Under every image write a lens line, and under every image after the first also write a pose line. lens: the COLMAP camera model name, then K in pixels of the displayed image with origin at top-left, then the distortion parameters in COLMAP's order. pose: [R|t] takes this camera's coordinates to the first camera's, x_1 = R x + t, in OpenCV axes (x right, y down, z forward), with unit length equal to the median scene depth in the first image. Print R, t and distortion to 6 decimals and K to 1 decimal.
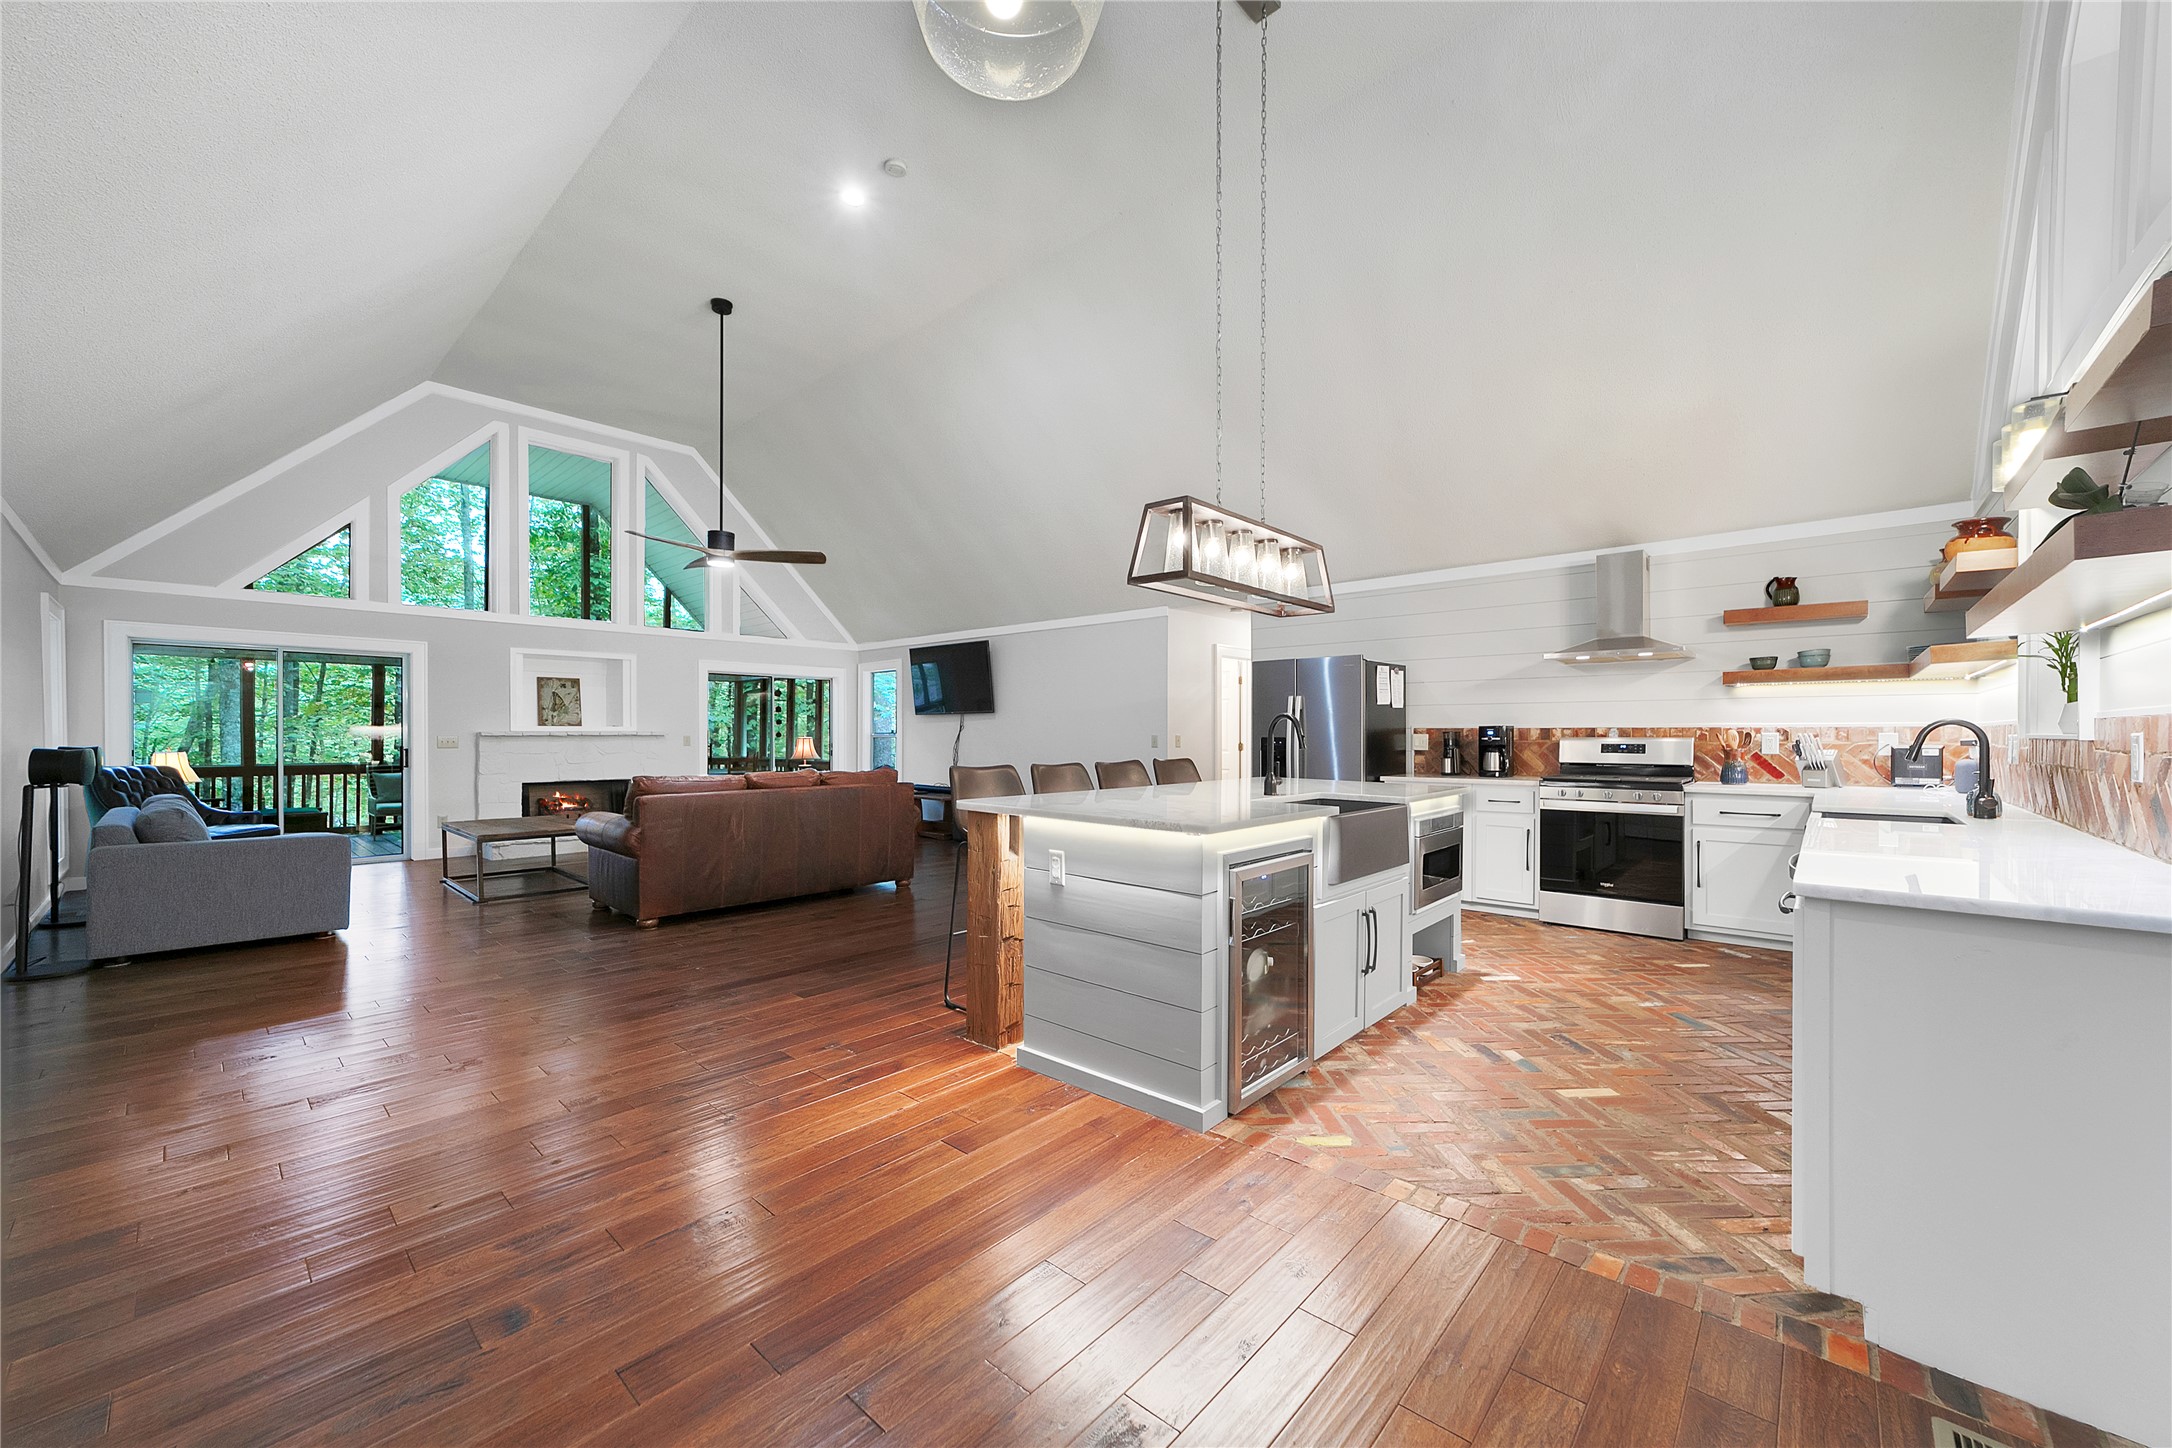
lens RADIAL K [[833.8, 0, 1082.7], [0, 833.8, 736.5], [0, 0, 1]] dist [-0.000283, -0.000080]
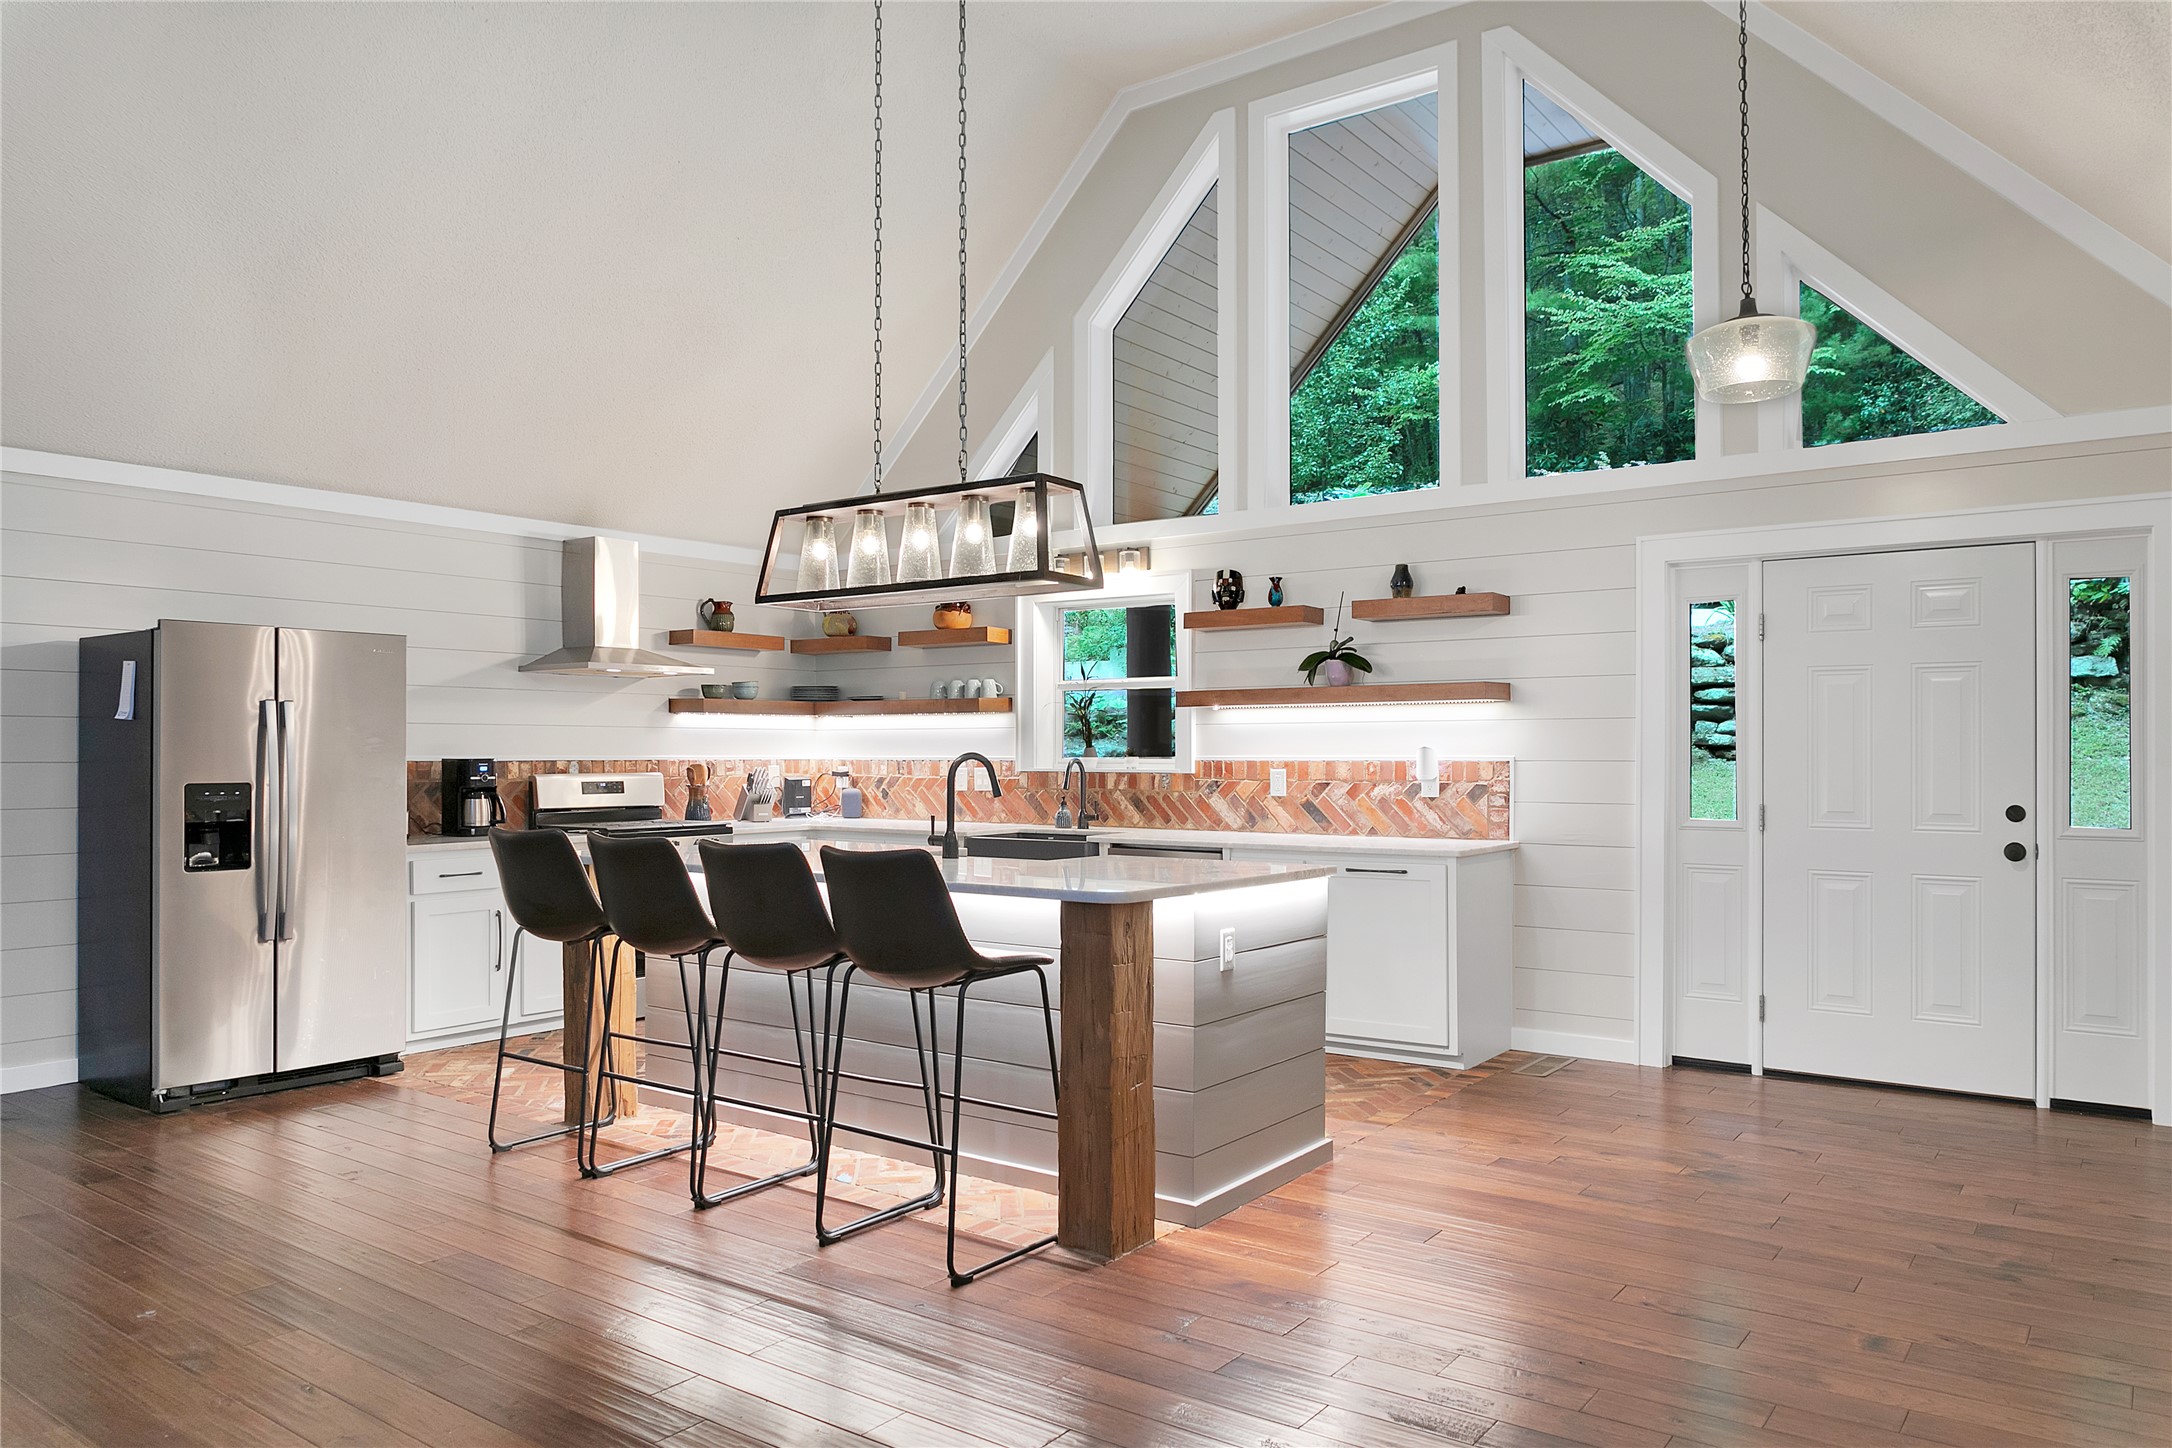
lens RADIAL K [[1491.8, 0, 1087.4], [0, 1491.8, 727.9], [0, 0, 1]] dist [-0.007184, -0.006585]
pose [[-0.108773, 0.012194, 0.993992, -1.007073], [0.004803, 0.999920, -0.011741, -0.028962], [-0.994055, 0.003497, -0.108823, 0.888884]]
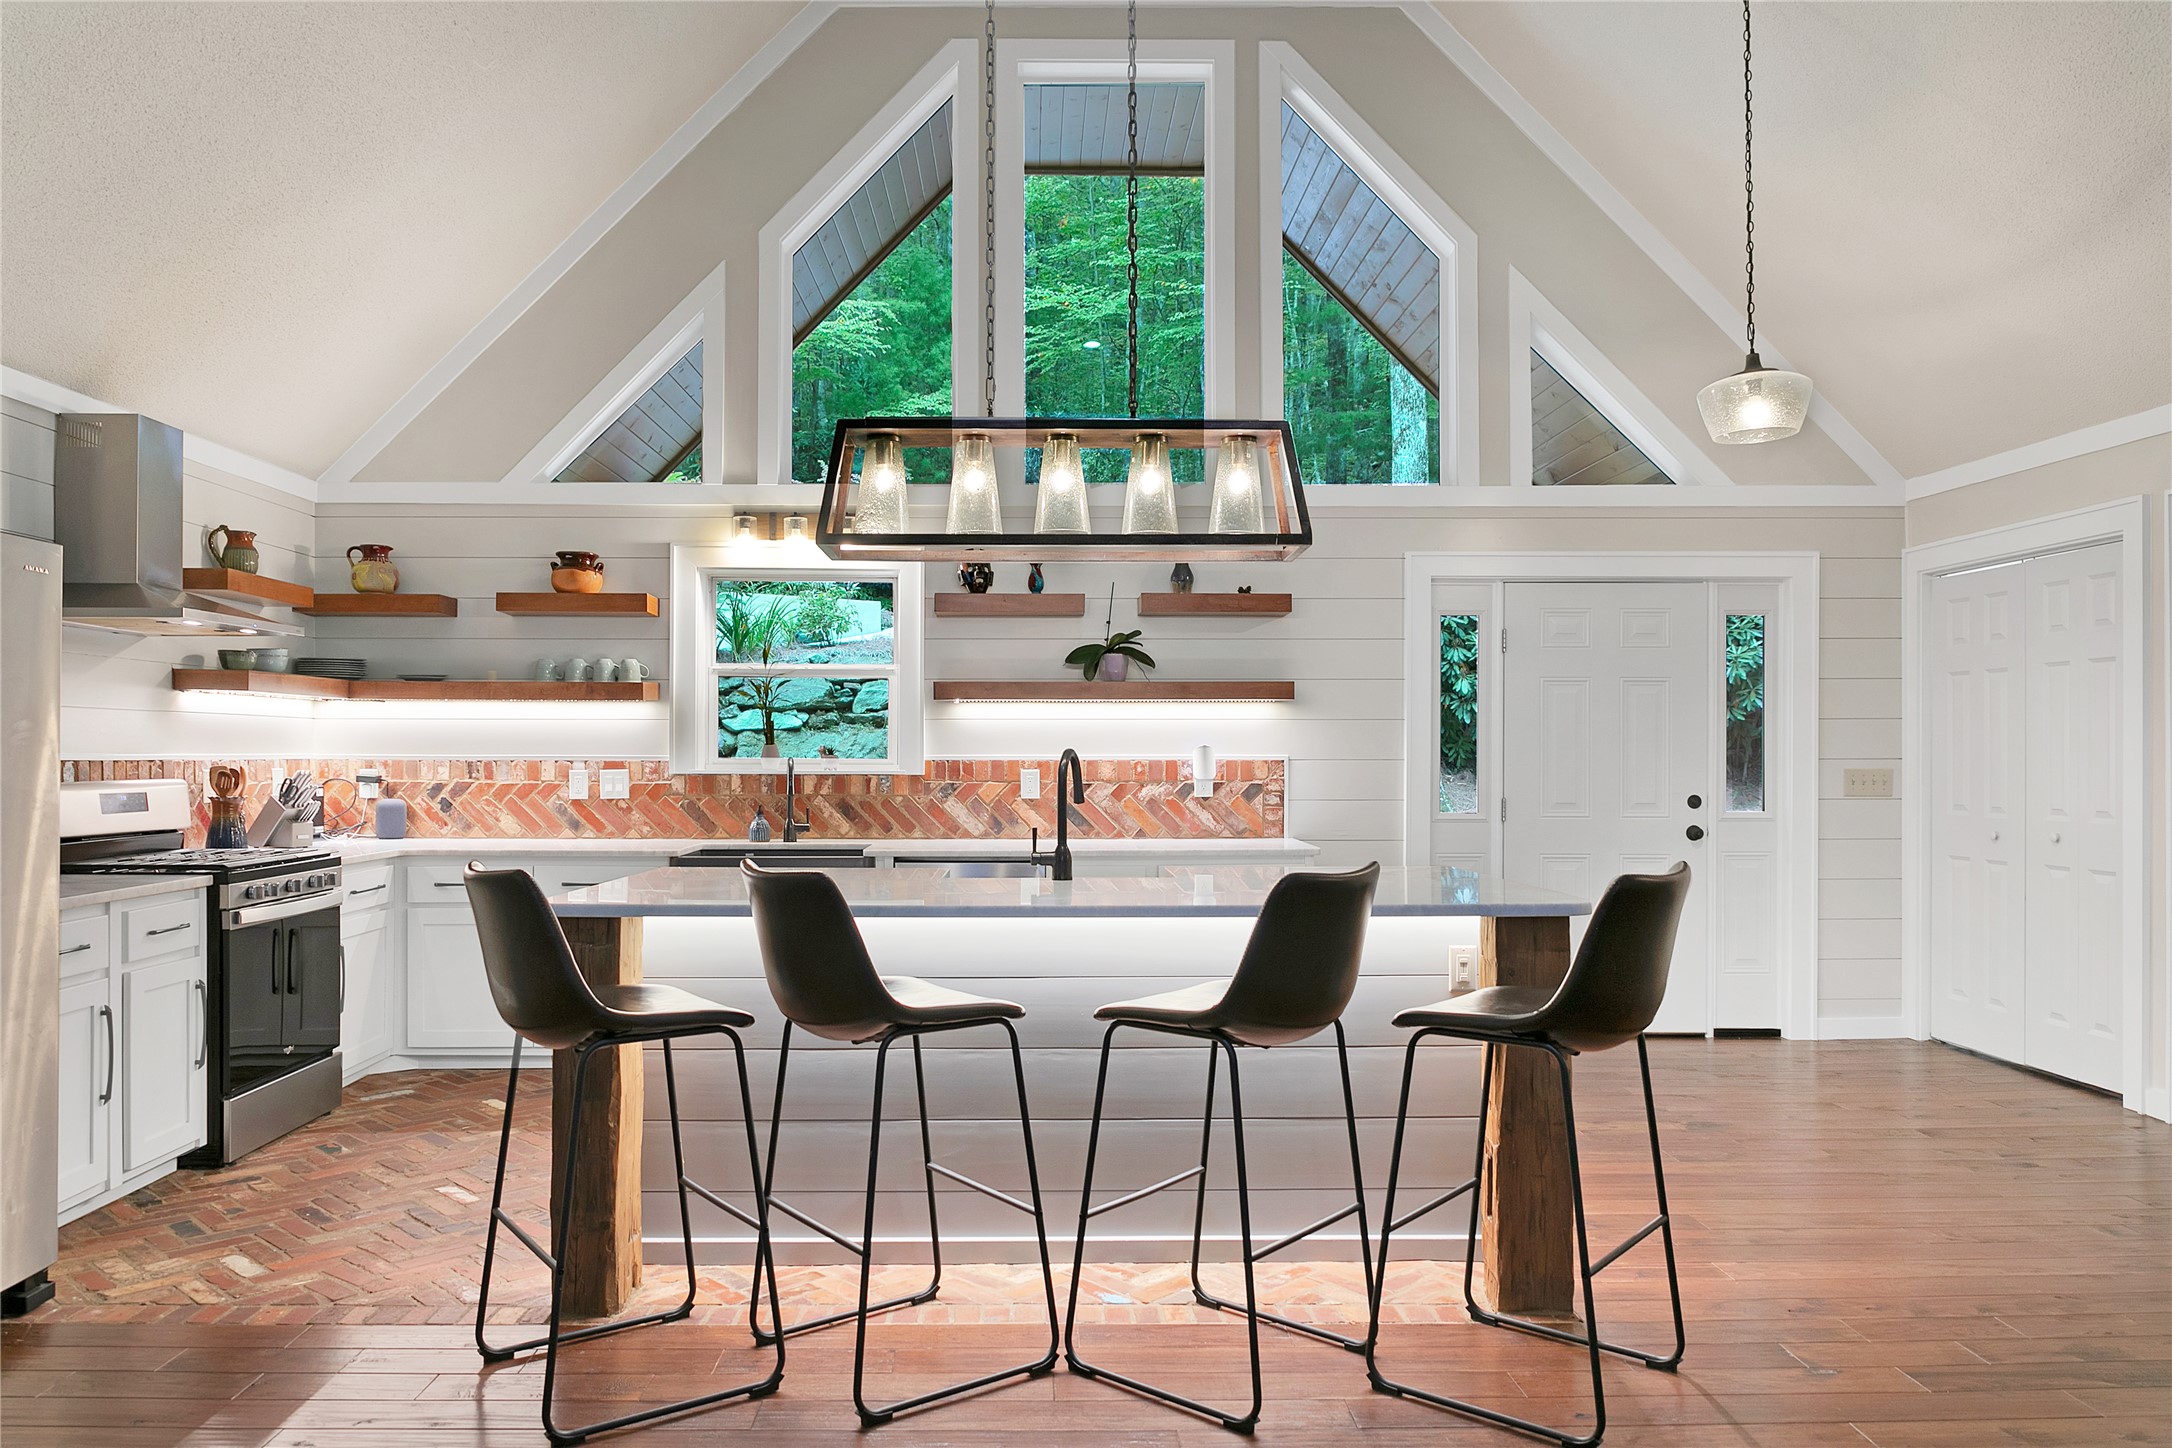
lens RADIAL K [[1491.8, 0, 1068.8], [0, 1491.8, 733.3], [0, 0, 1]] dist [-0.007184, -0.006585]
pose [[-0.691212, 0.005518, 0.722631, -0.508231], [-0.000681, 0.999965, -0.008287, -0.025942], [-0.722652, -0.006220, -0.691184, 1.534809]]
